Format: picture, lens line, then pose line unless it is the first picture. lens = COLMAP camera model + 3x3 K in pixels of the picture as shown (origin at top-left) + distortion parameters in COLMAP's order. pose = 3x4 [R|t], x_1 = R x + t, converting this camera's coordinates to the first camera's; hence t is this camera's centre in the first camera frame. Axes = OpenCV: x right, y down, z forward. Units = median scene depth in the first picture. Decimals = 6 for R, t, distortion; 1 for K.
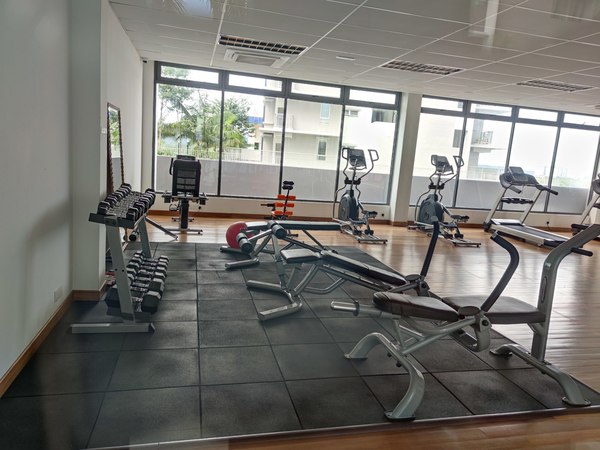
lens RADIAL K [[437.2, 0, 300.5], [0, 437.2, 224.6], [0, 0, 1]] dist [0.037205, -0.004170]
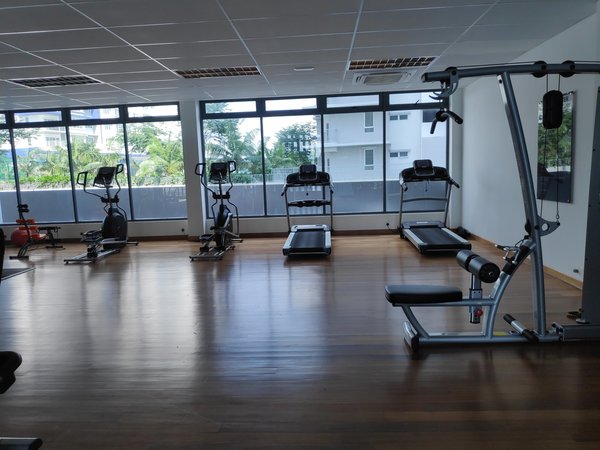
lens RADIAL K [[430.6, 0, 297.7], [0, 430.6, 207.9], [0, 0, 1]] dist [0.032489, -0.025485]
pose [[0.946565, -0.088665, -0.310085, 0.572521], [0.065497, 0.994280, -0.084364, 0.019141], [0.315792, 0.059546, 0.946958, 0.155051]]
